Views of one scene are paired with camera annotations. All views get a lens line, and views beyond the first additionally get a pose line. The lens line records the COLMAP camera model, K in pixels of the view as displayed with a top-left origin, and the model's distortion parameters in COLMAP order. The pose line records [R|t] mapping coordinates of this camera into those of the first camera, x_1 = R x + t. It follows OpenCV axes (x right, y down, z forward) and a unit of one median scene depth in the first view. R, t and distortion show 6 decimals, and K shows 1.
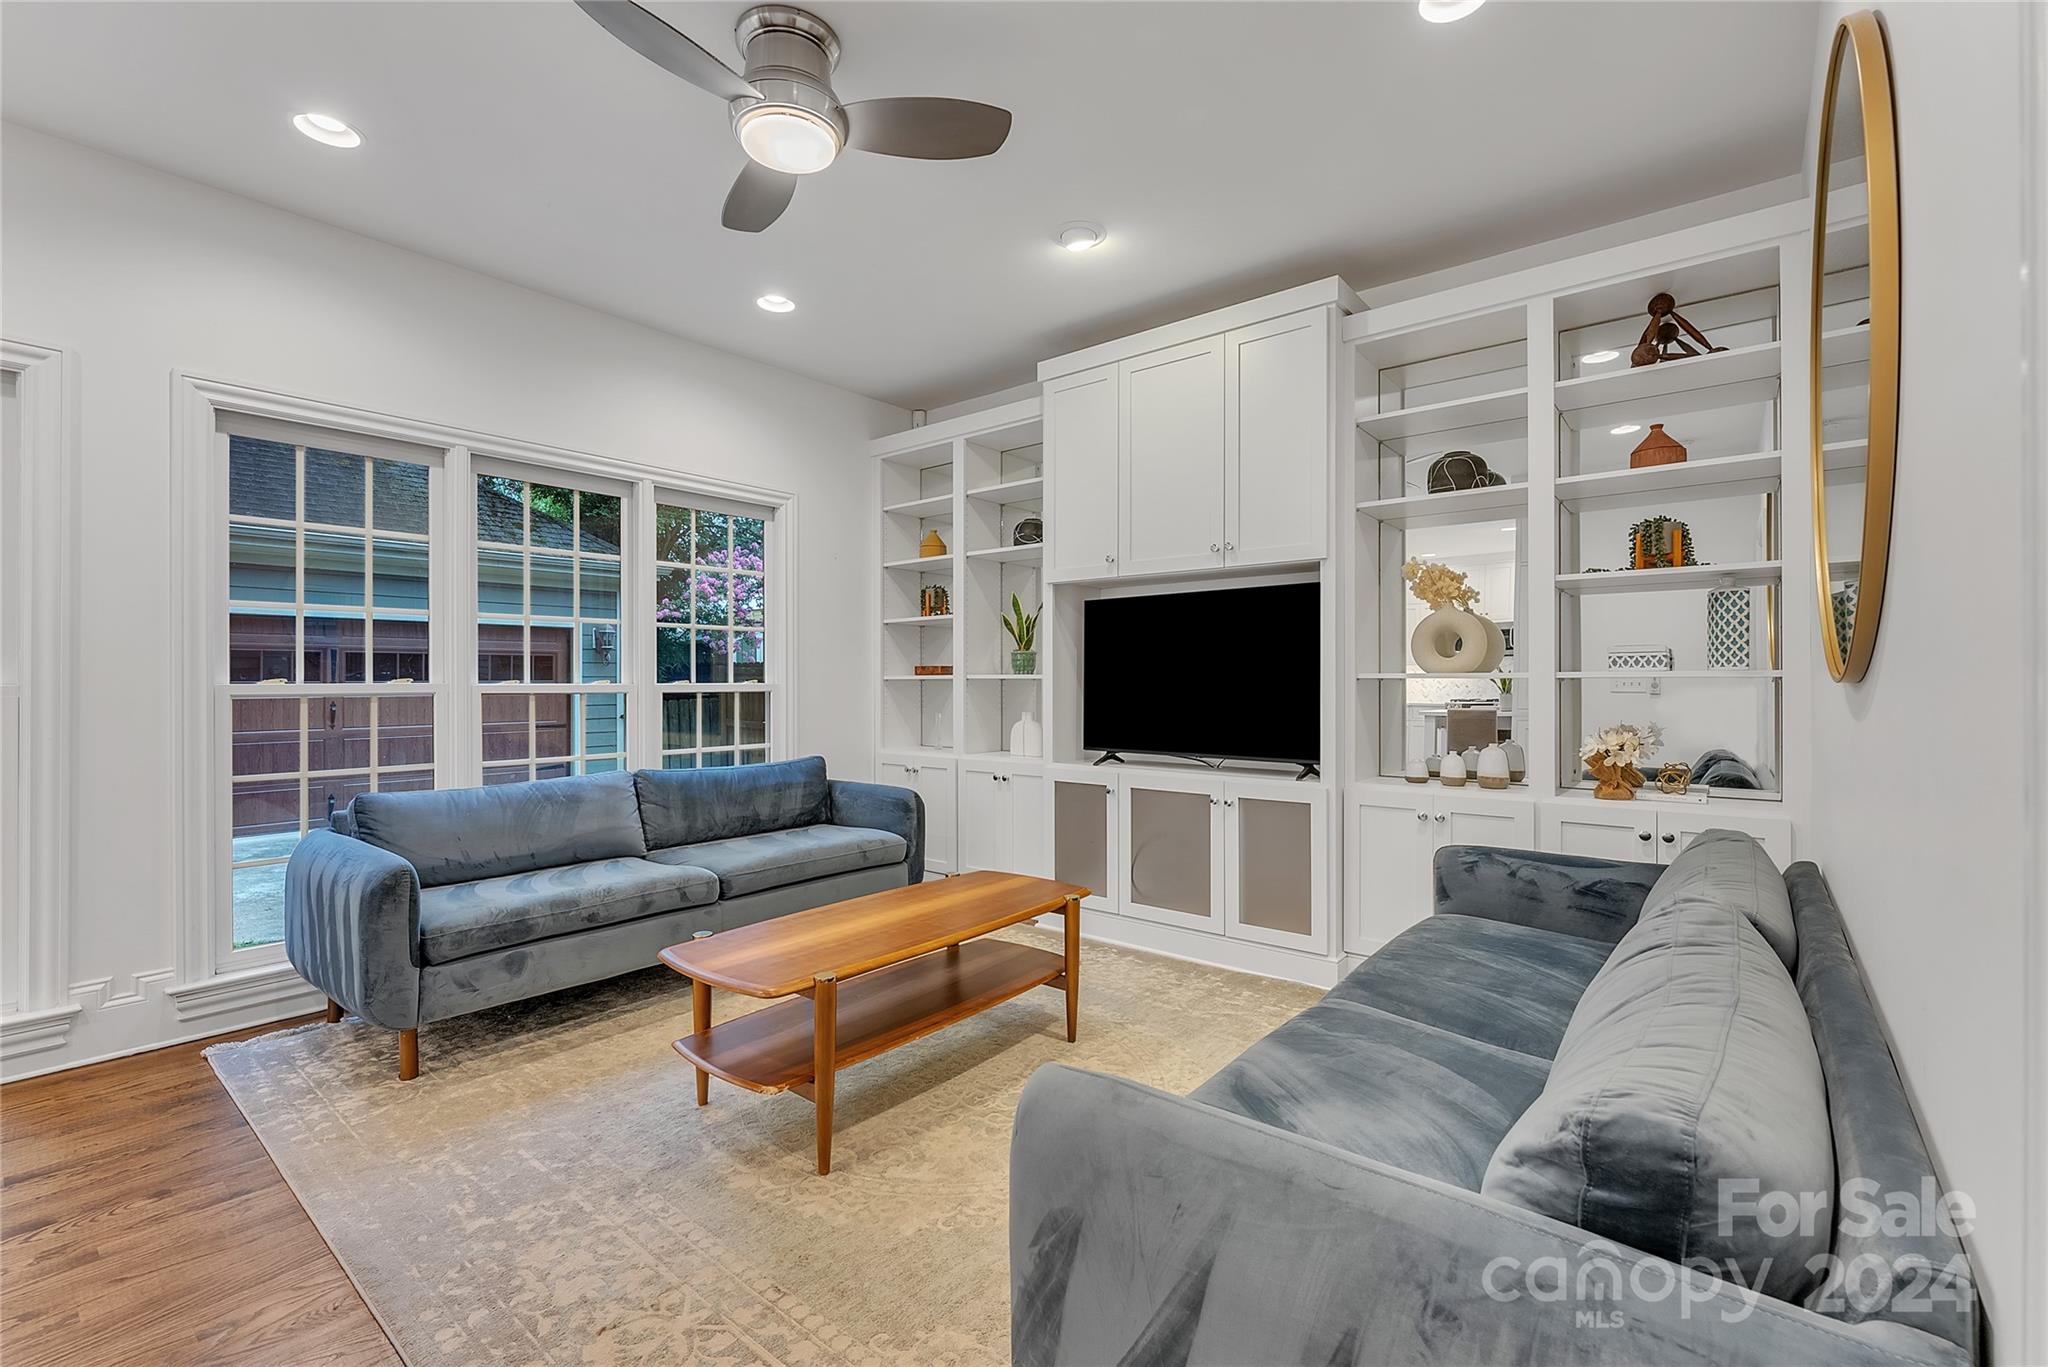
lens RADIAL K [[857.2, 0, 1029.9], [0, 857.2, 672.0], [0, 0, 1]] dist [-0.000646, 0.000010]
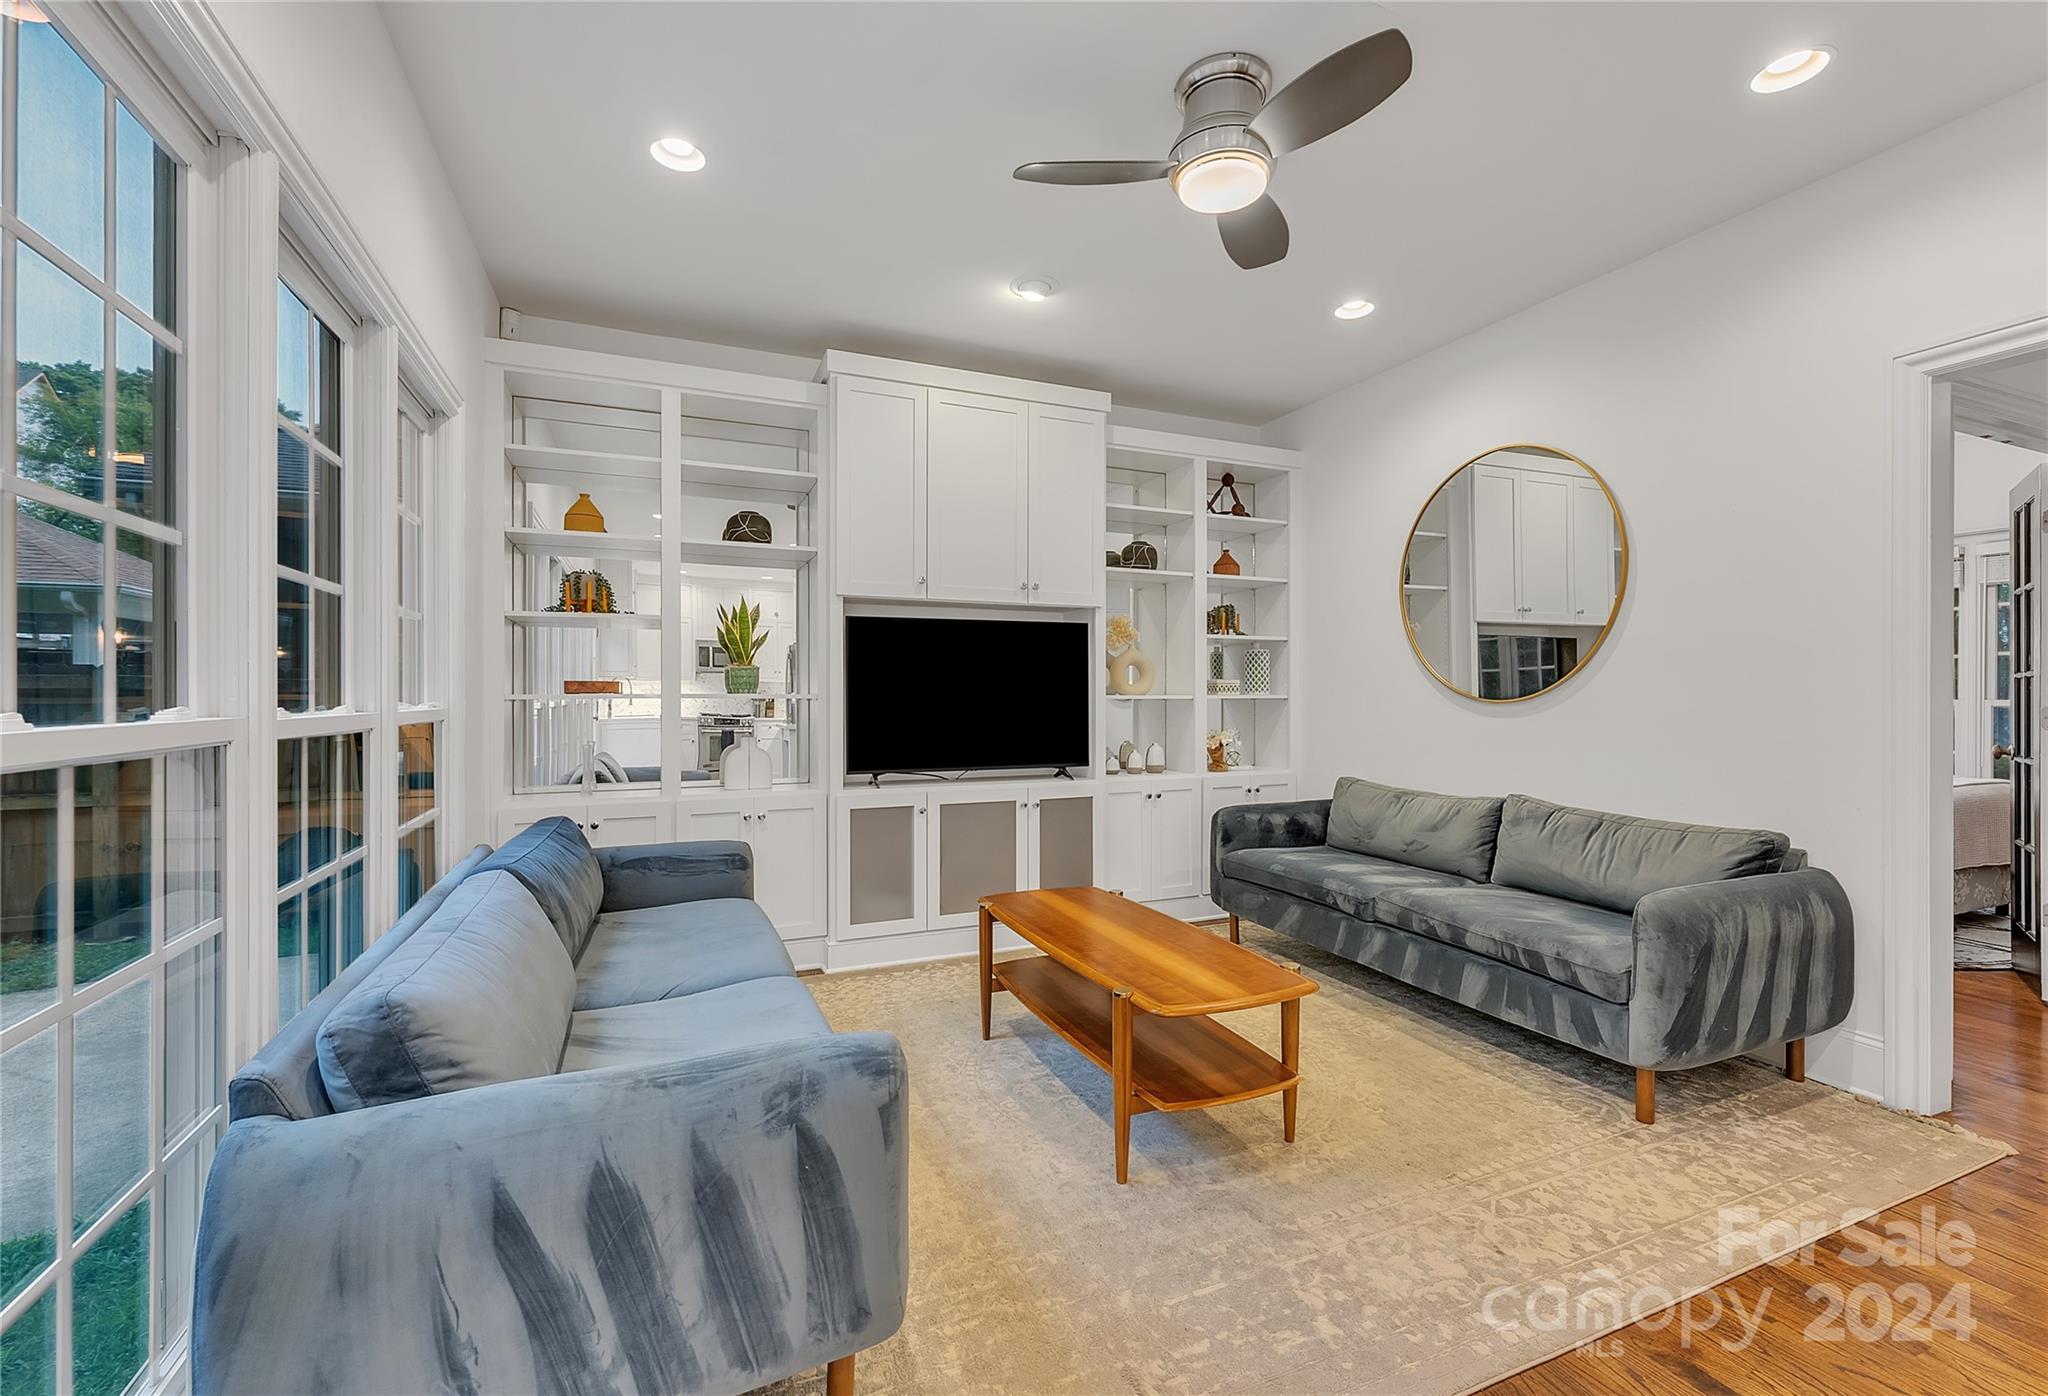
lens RADIAL K [[866.2, 0, 1024.0], [0, 866.2, 698.0], [0, 0, 1]] dist [-0.000760, 0.000121]
pose [[0.475230, -0.009713, 0.879808, -0.823598], [-0.011915, 0.999776, 0.017473, -0.014669], [-0.879781, -0.018787, 0.475008, 0.445369]]
